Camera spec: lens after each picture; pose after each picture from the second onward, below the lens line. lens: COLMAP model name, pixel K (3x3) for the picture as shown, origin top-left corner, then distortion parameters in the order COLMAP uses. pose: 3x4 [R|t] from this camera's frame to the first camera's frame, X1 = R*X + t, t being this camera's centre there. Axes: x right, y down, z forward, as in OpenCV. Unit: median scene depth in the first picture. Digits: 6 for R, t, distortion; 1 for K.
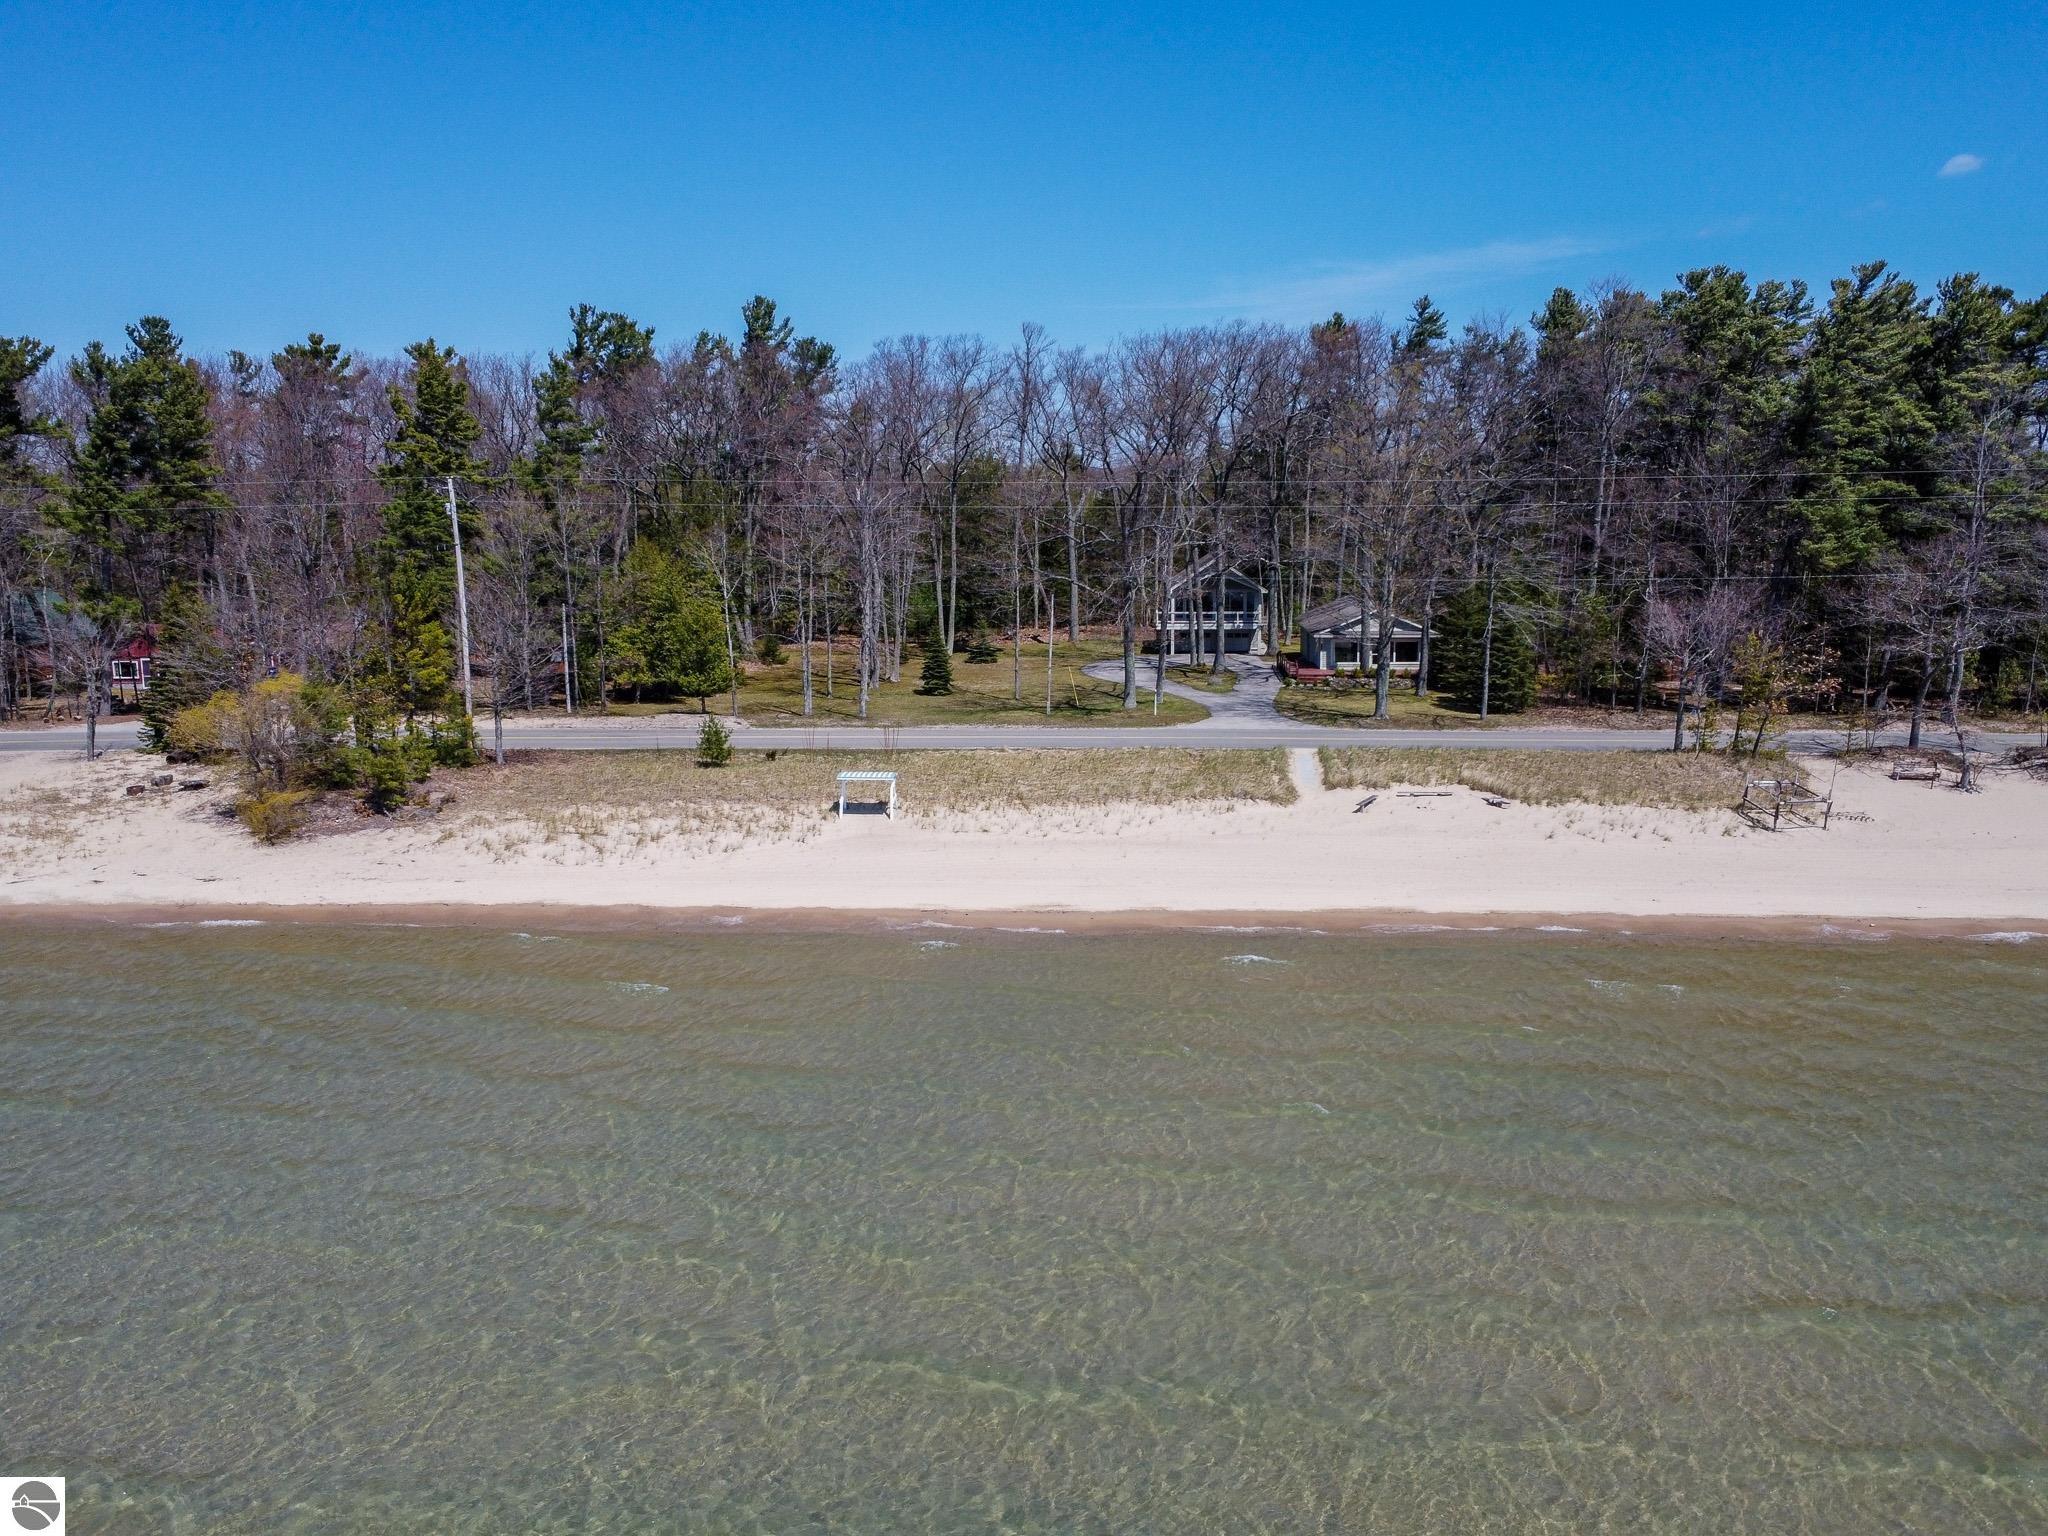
lens RADIAL K [[1540.7, 0, 1024.0], [0, 1540.7, 768.0], [0, 0, 1]] dist [0.005399, -0.001212]
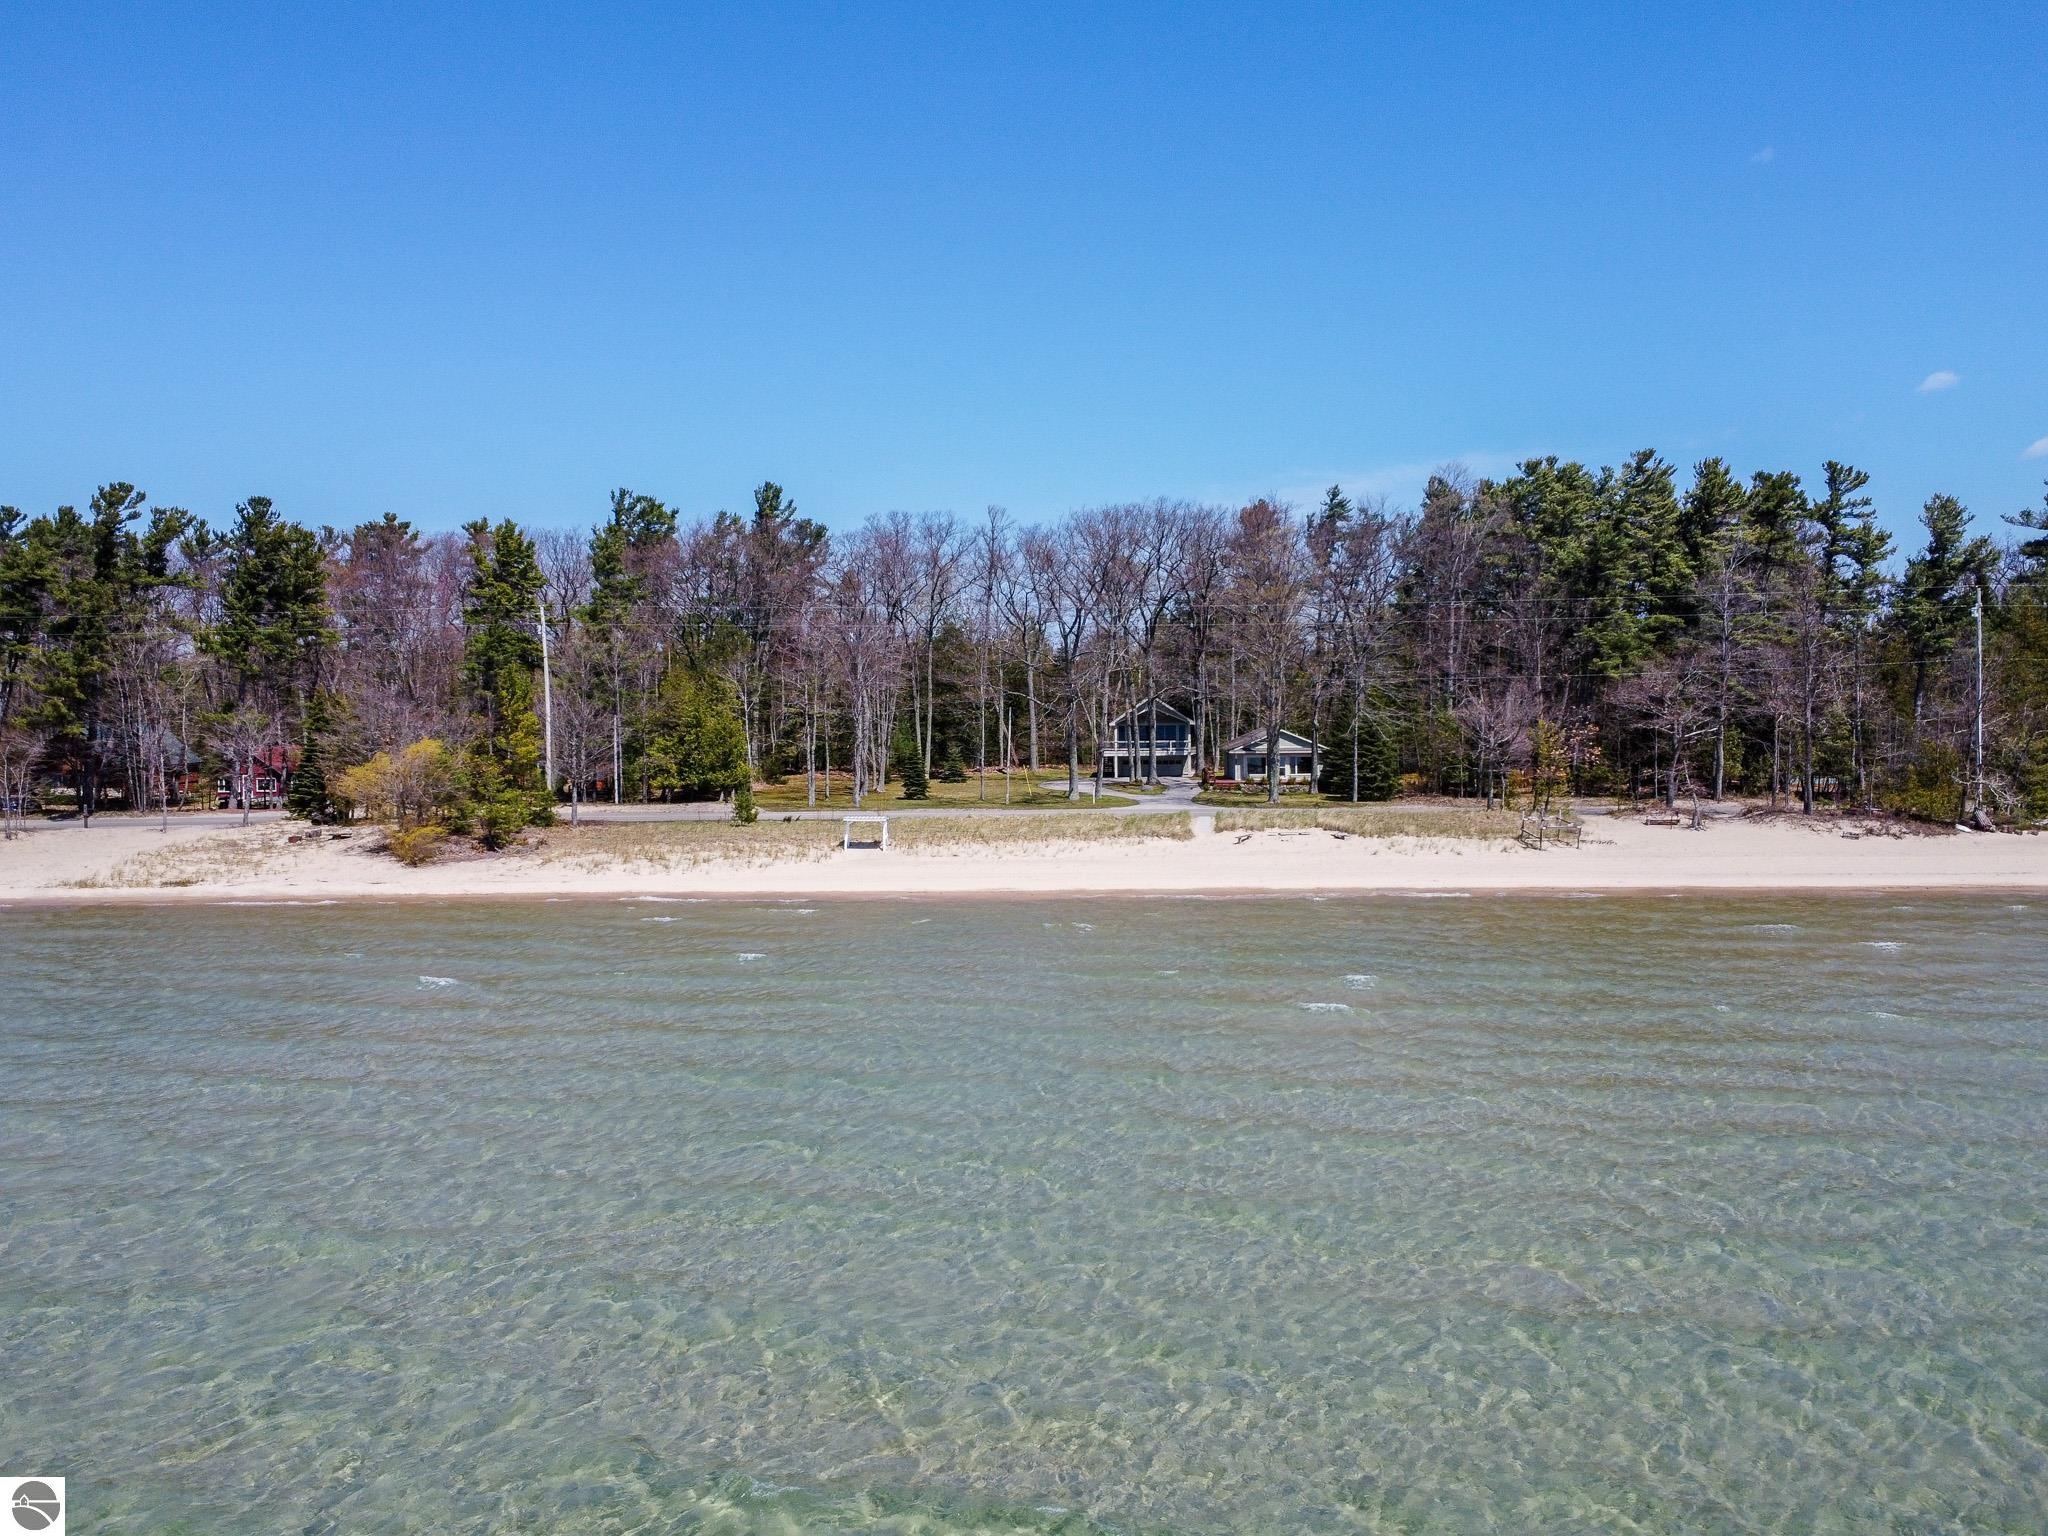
lens RADIAL K [[1548.6, 0, 1024.0], [0, 1548.6, 768.0], [0, 0, 1]] dist [0.008613, 0.013818]
pose [[0.999854, -0.001586, 0.016994, 0.008235], [0.003744, 0.991802, -0.127728, 0.097344], [-0.016652, 0.127774, 0.991664, -0.238446]]
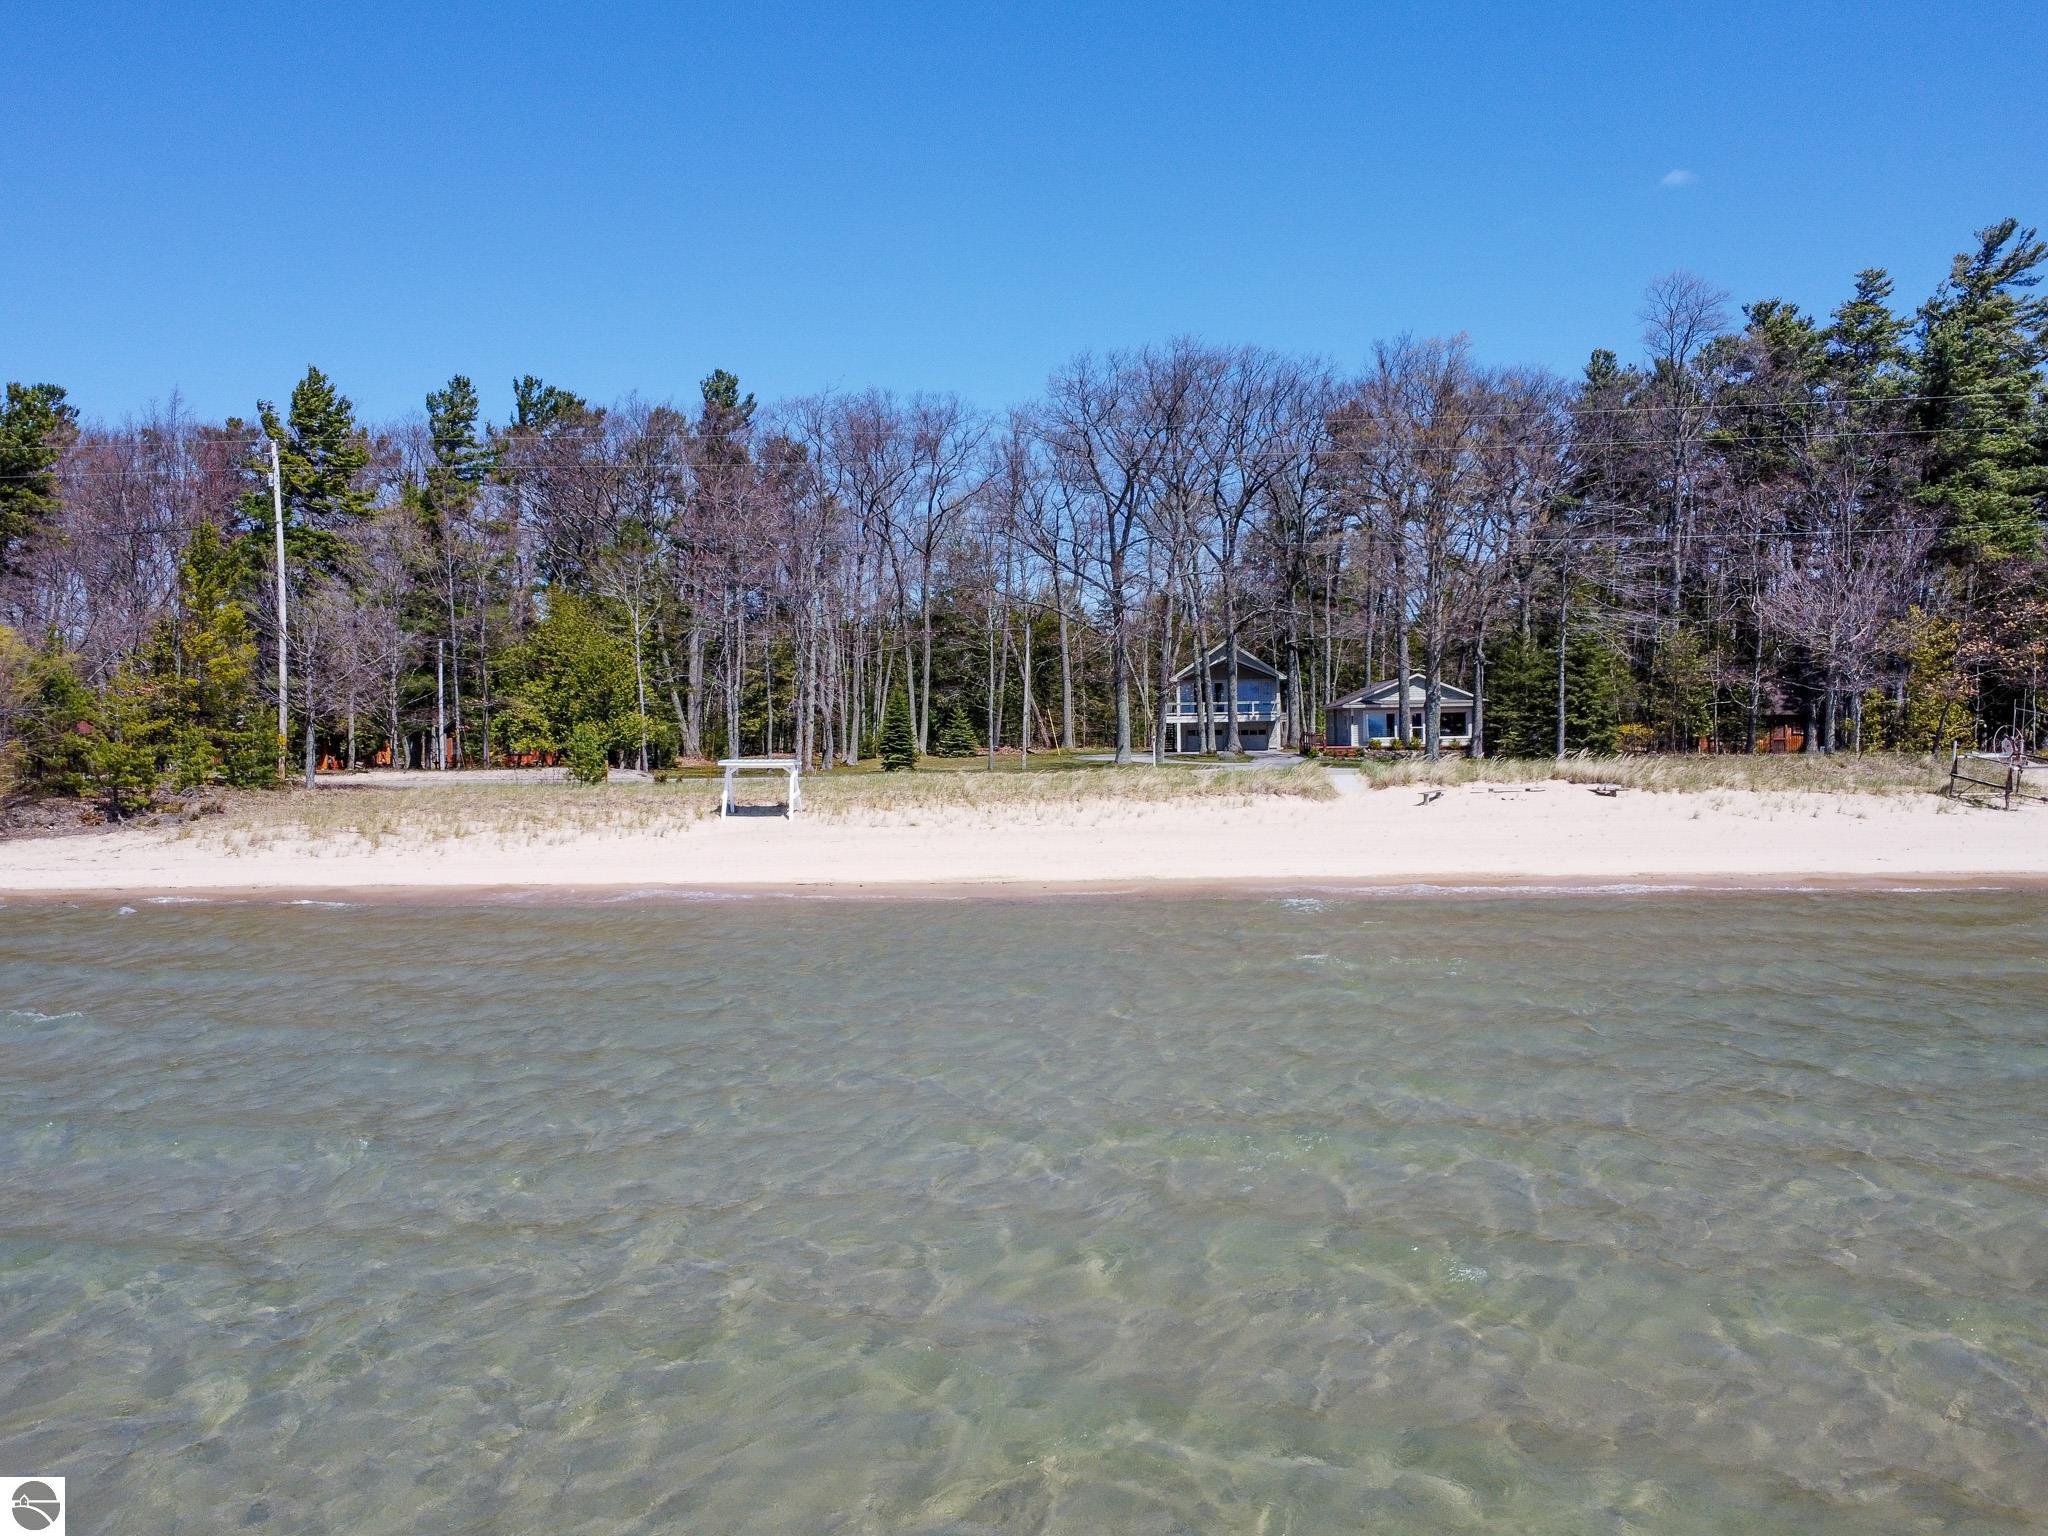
lens RADIAL K [[1548.6, 0, 1024.0], [0, 1548.6, 768.0], [0, 0, 1]] dist [0.008613, 0.013818]
pose [[0.999940, -0.003663, -0.010315, 0.025166], [0.002129, 0.989432, -0.144984, 0.086192], [0.010737, 0.144953, 0.989380, 0.190844]]
